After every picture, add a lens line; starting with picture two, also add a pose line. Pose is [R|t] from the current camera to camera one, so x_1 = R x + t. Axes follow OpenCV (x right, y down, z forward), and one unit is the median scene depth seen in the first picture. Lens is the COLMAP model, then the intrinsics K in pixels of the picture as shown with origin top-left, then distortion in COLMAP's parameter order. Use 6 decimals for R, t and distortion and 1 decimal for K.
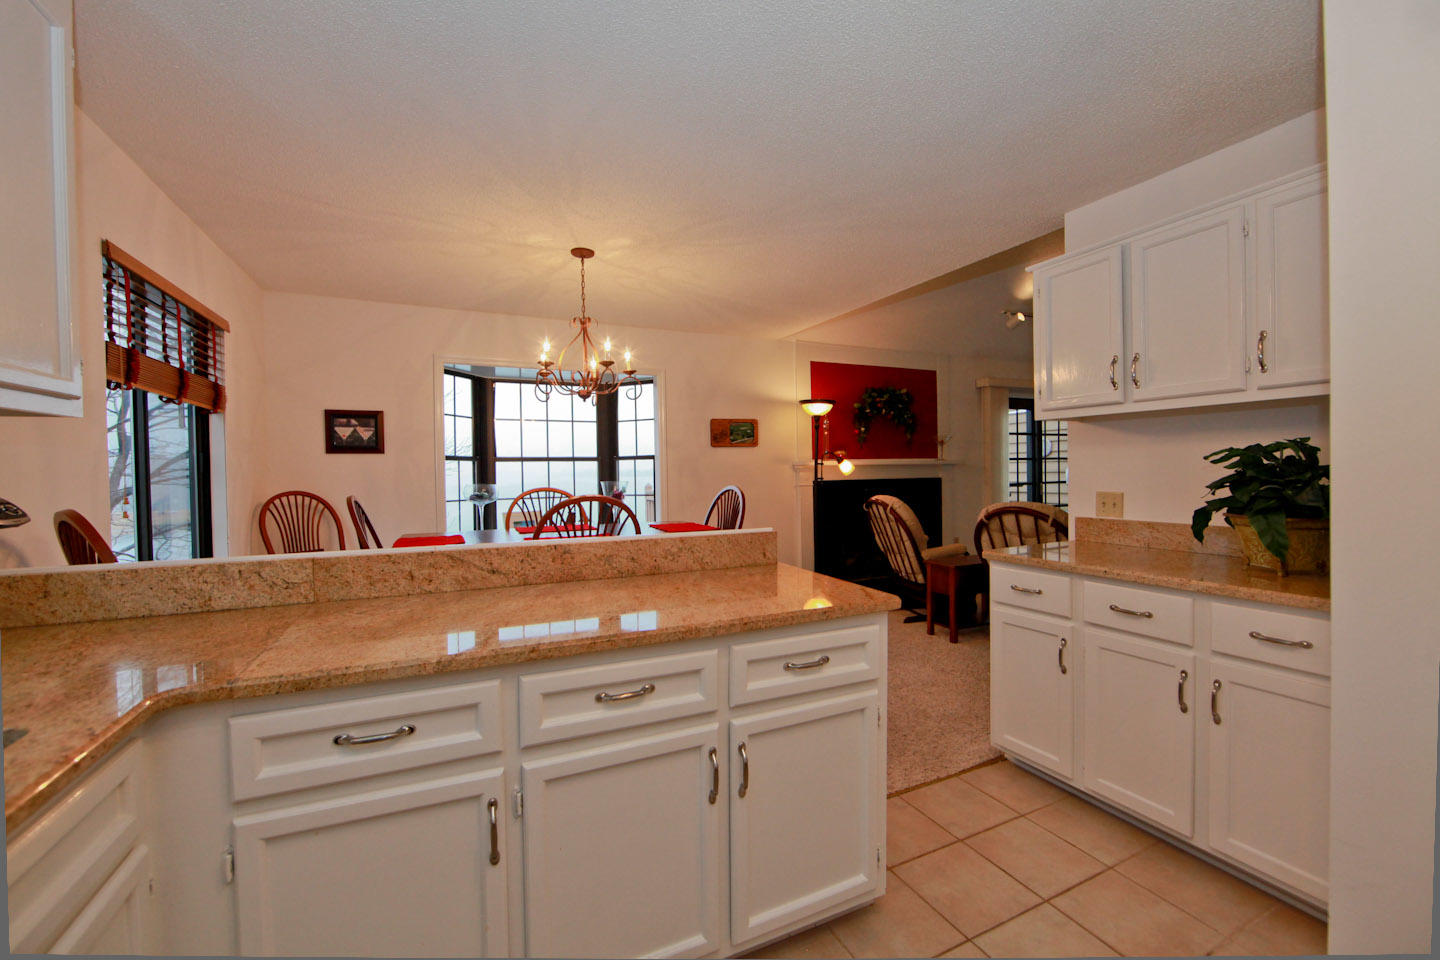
lens RADIAL K [[581.1, 0, 712.8], [0, 581.1, 483.6], [0, 0, 1]] dist [-0.014480, 0.002593]
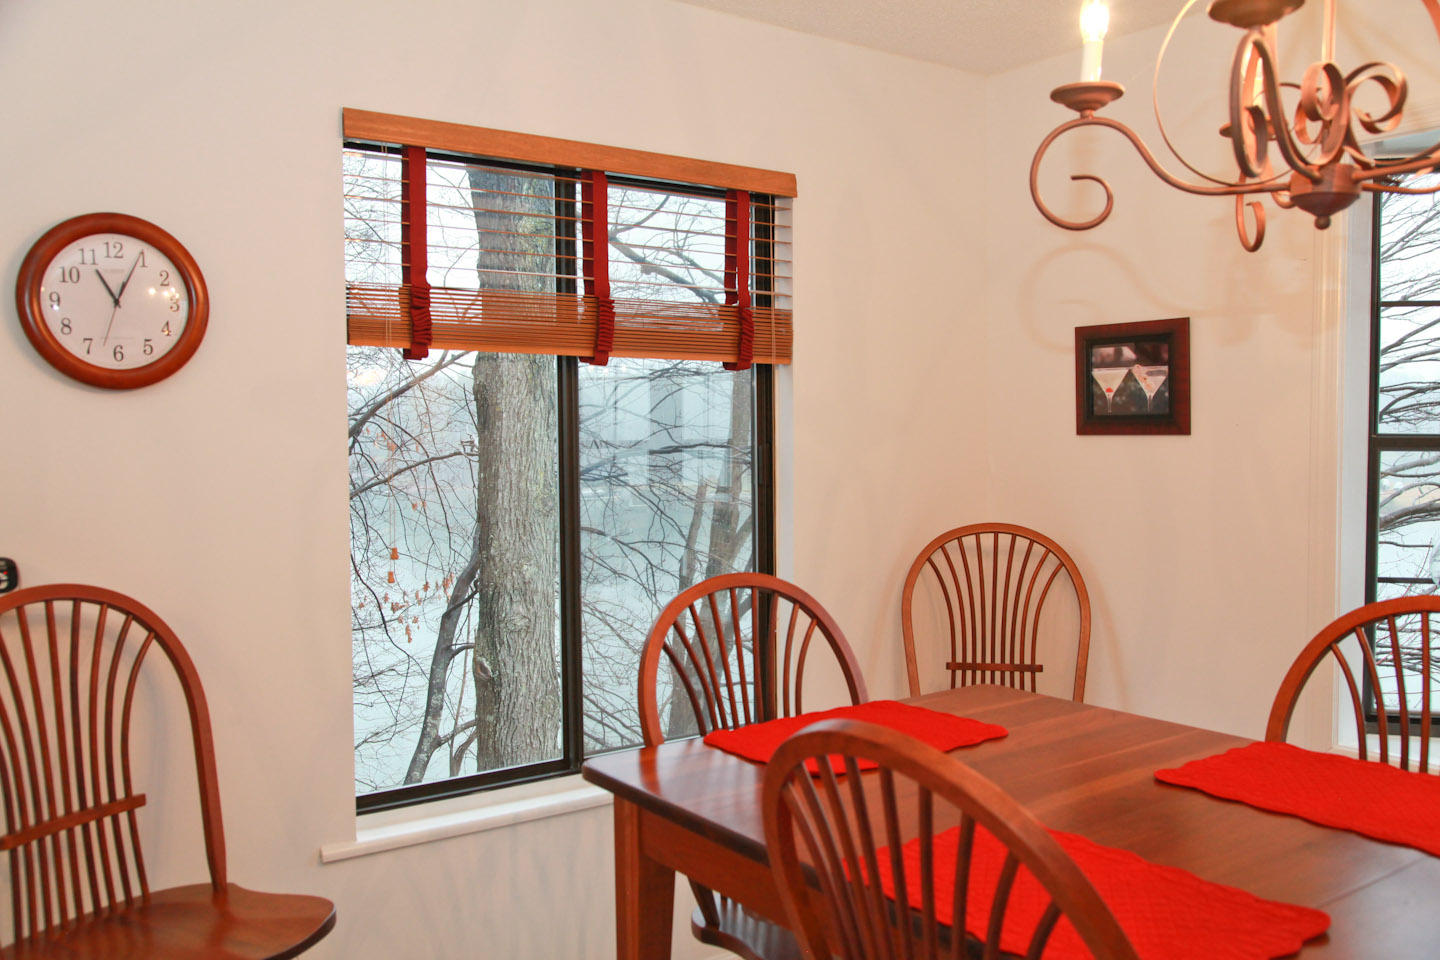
lens RADIAL K [[1184.2, 0, 770.8], [0, 1184.2, 492.8], [0, 0, 1]] dist [-0.035316, 0.024879]
pose [[0.192292, 0.062621, -0.979338, 0.147246], [-0.013952, 0.998036, 0.061077, -0.074581], [0.981239, 0.001919, 0.192788, 0.780767]]
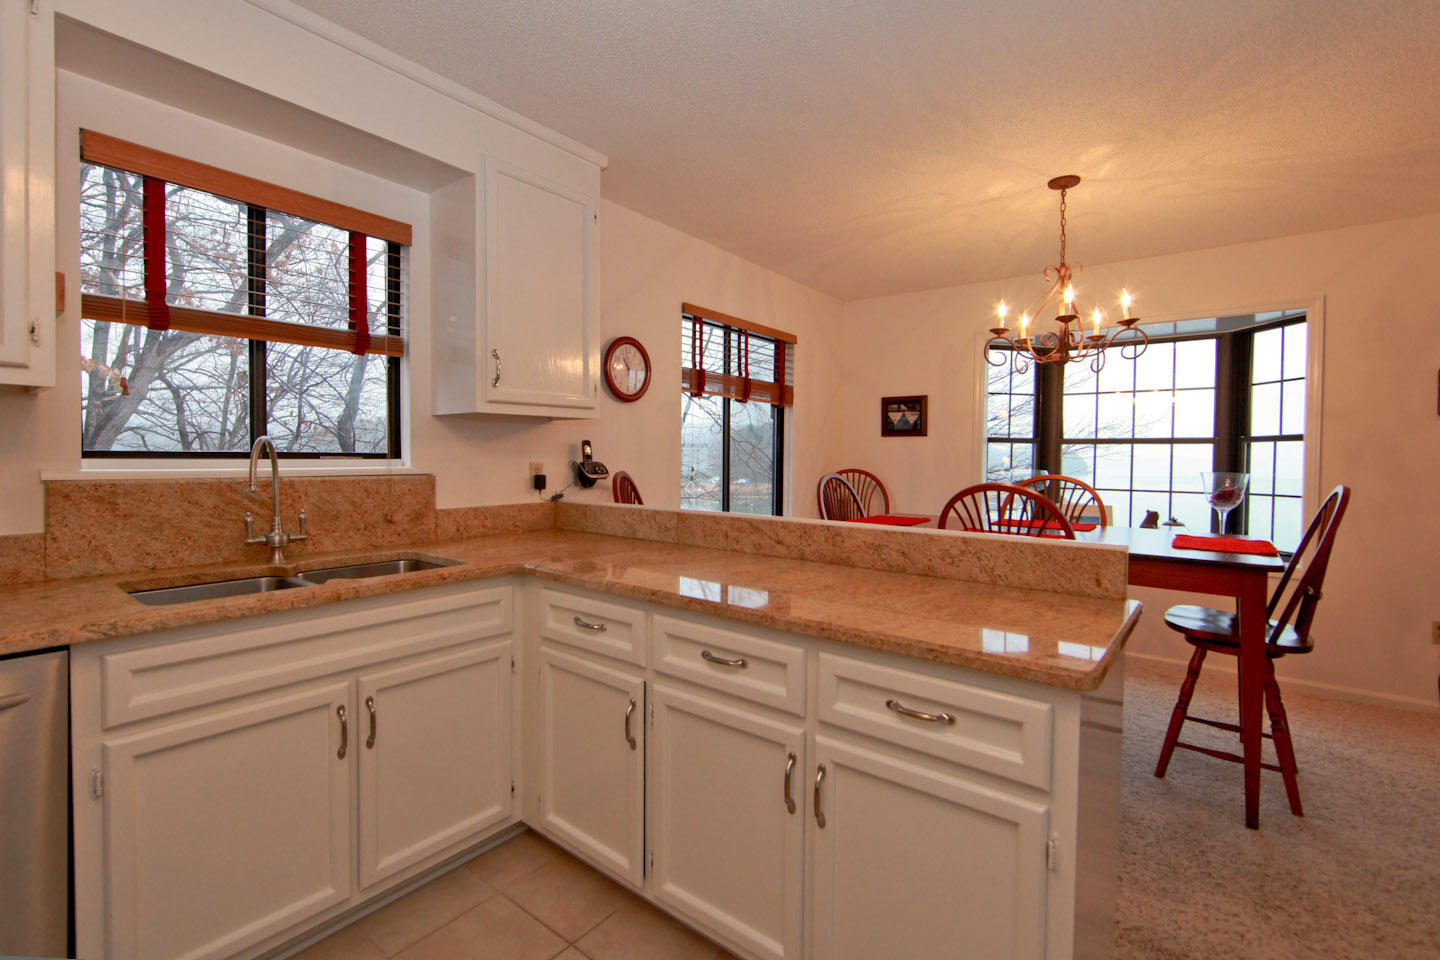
lens RADIAL K [[640.7, 0, 720.9], [0, 640.7, 474.7], [0, 0, 1]] dist [-0.005238, 0.002601]
pose [[0.458749, 0.042272, -0.887560, 0.373311], [-0.033854, 0.998974, 0.030080, -0.006494], [0.887921, 0.016248, 0.459709, 0.187511]]
